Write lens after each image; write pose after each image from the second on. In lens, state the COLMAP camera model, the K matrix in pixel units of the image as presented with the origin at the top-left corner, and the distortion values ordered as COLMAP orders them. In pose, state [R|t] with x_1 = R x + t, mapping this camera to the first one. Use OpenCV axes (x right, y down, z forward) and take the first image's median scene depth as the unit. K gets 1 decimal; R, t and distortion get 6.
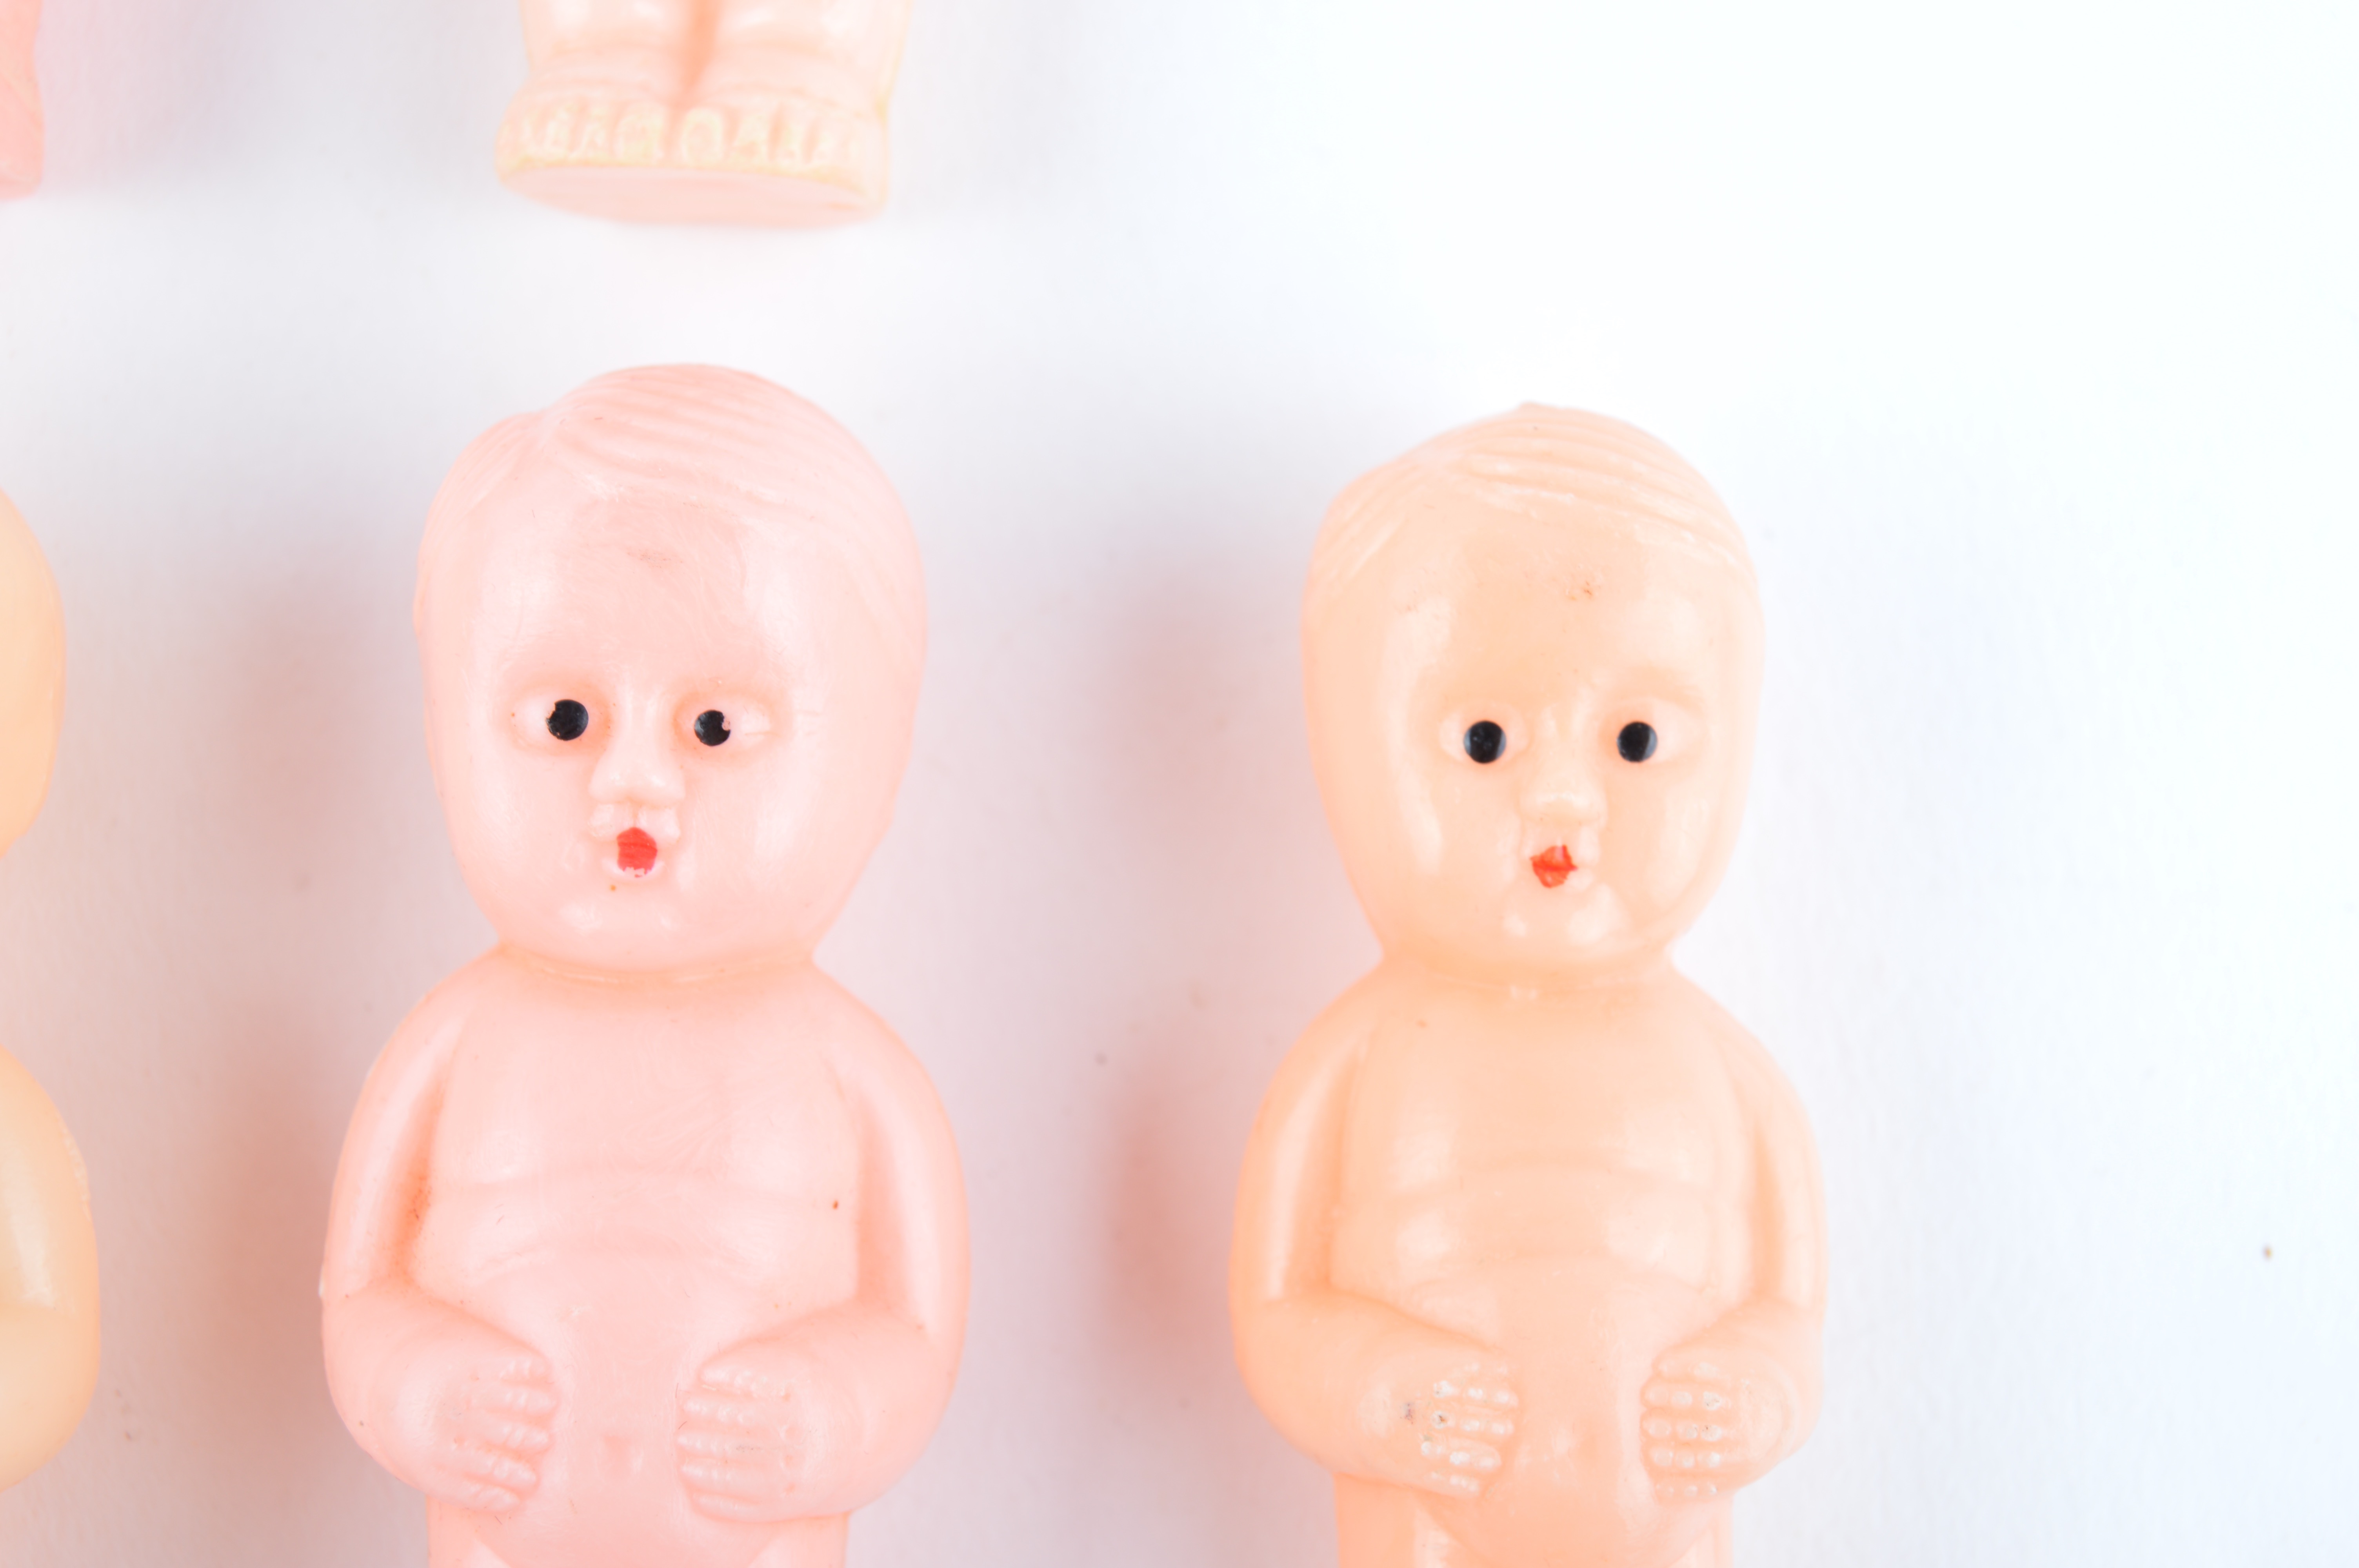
lens RADIAL K [[3732.1, 0, 1177.4], [0, 3732.1, 775.0], [0, 0, 1]] dist [-0.055161, 0.000000]
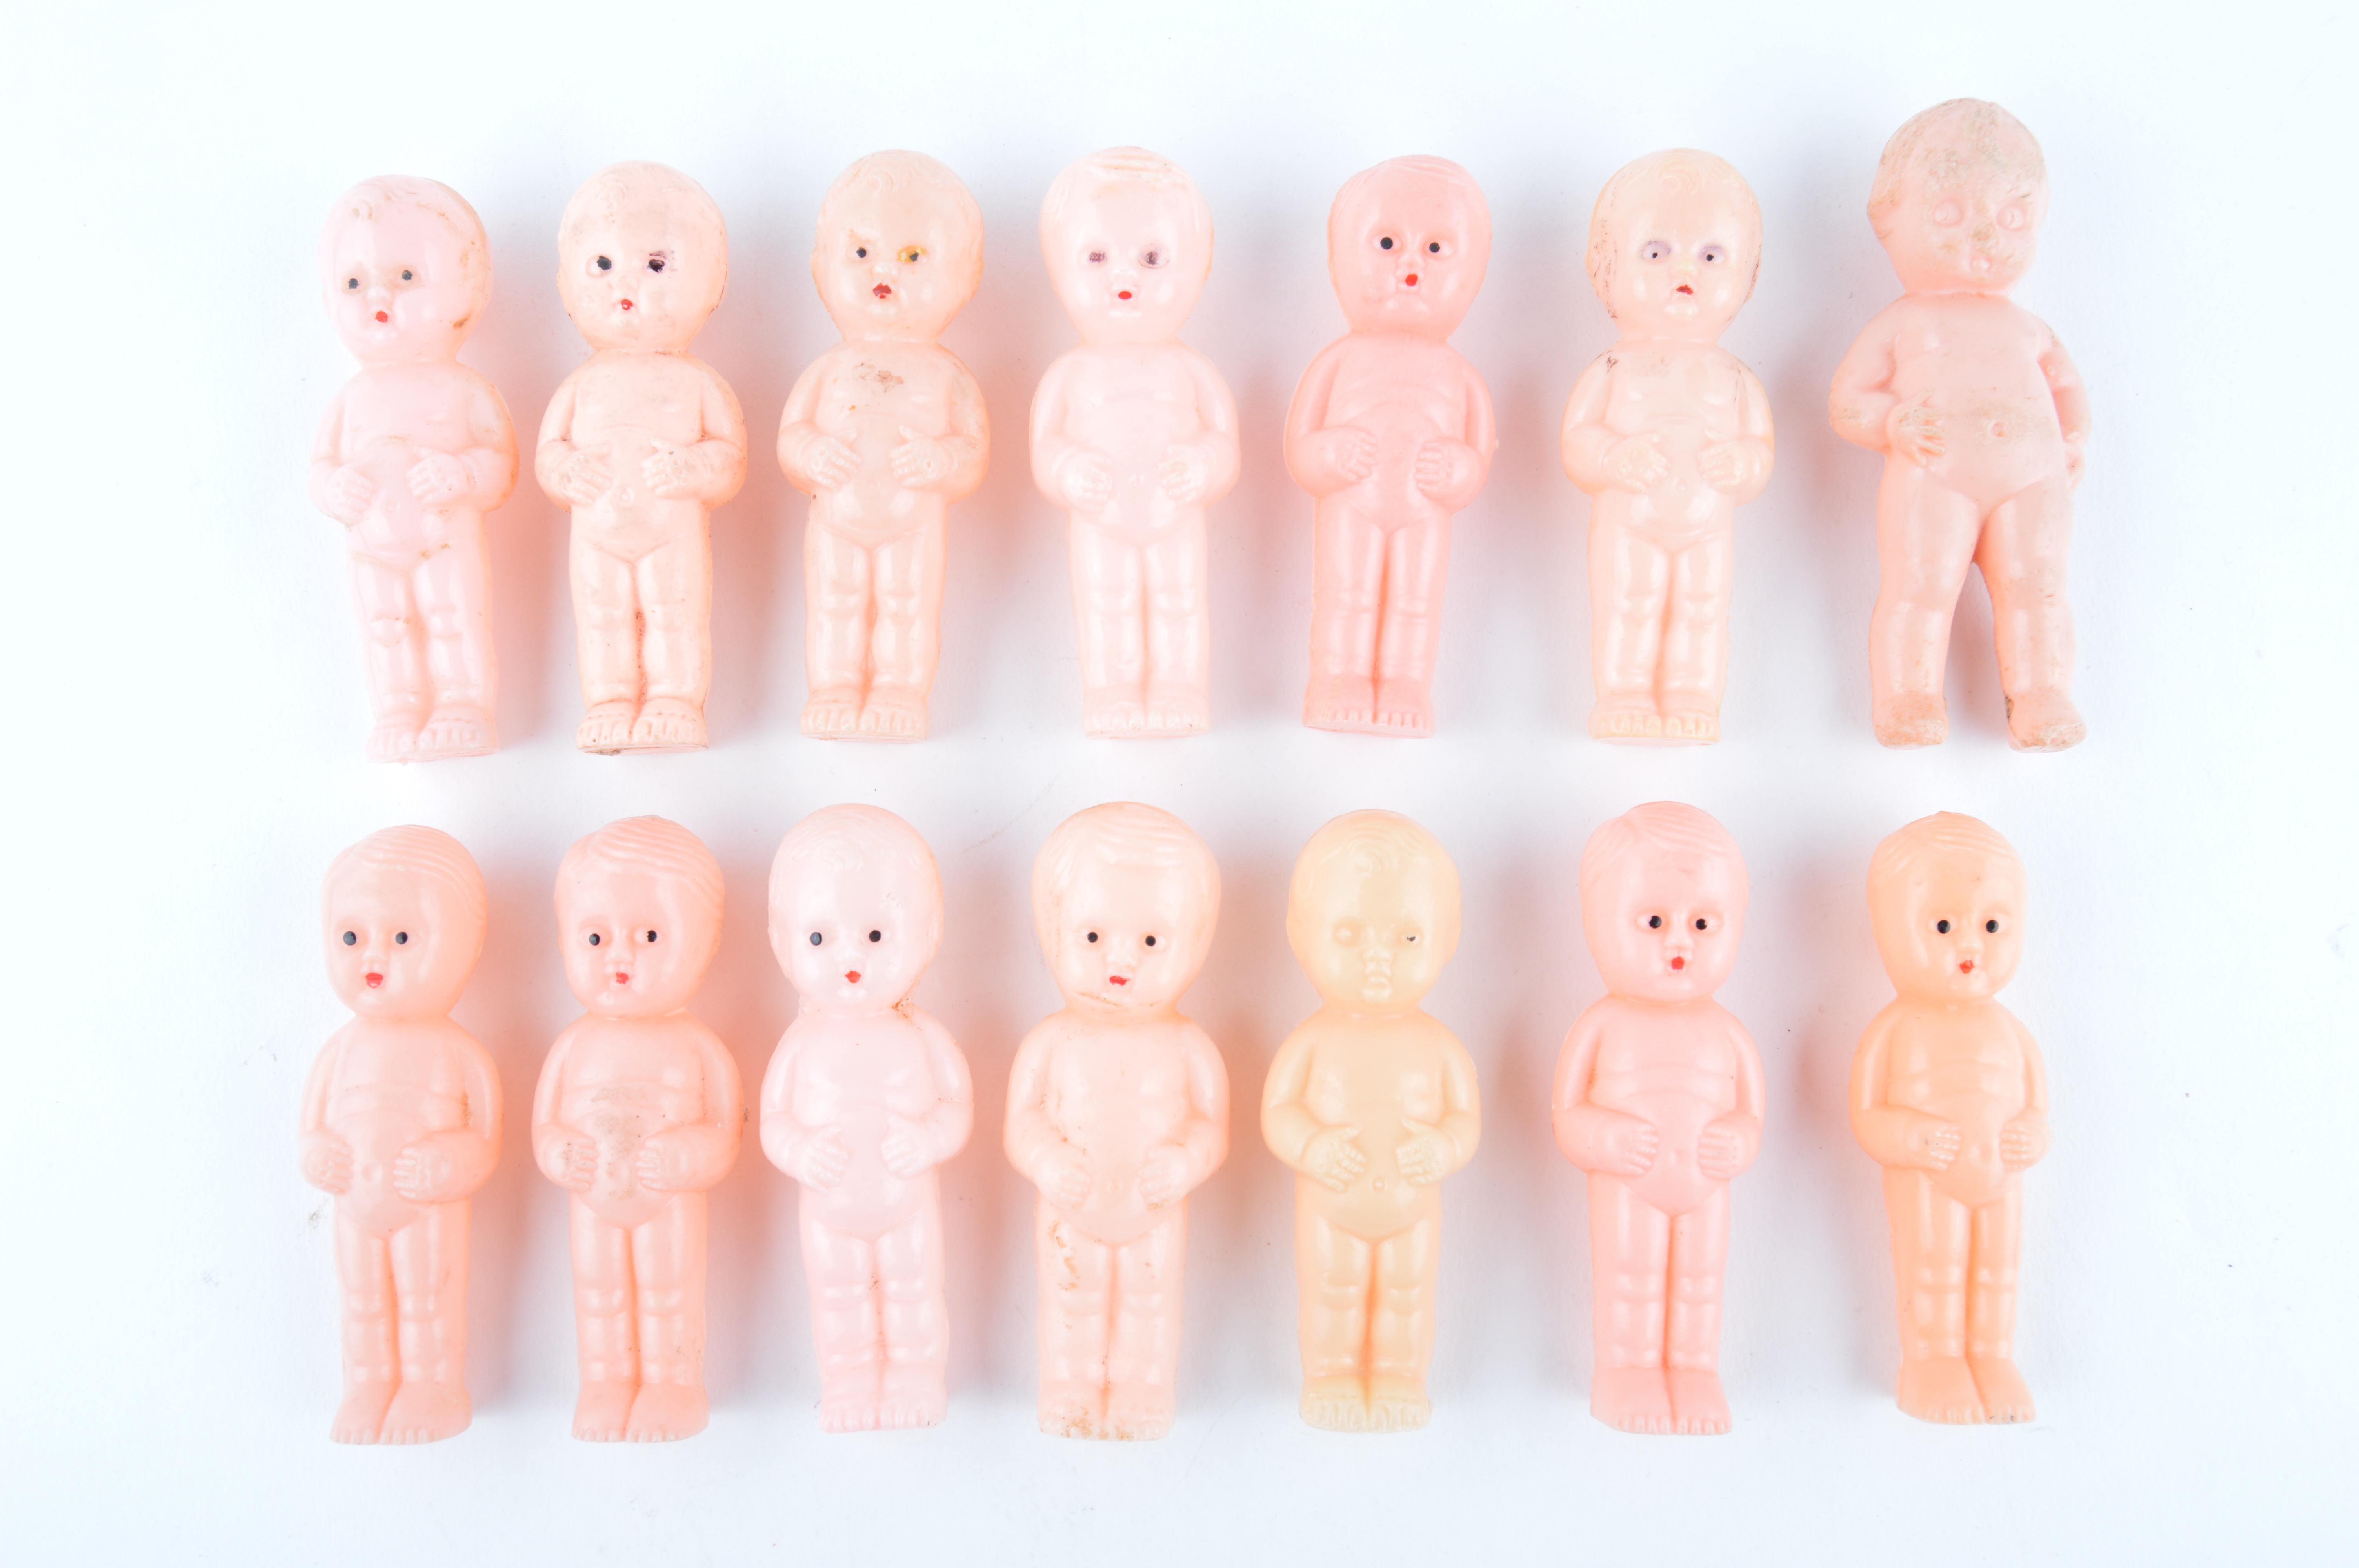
lens RADIAL K [[2308.3, 0, 1176.7], [0, 2308.3, 761.0], [0, 0, 1]] dist [-0.080438, 0.000000]
pose [[0.999137, -0.005259, -0.041202, -0.475596], [0.003391, 0.998968, -0.045290, -0.062596], [0.041397, 0.045111, 0.998124, -0.932286]]
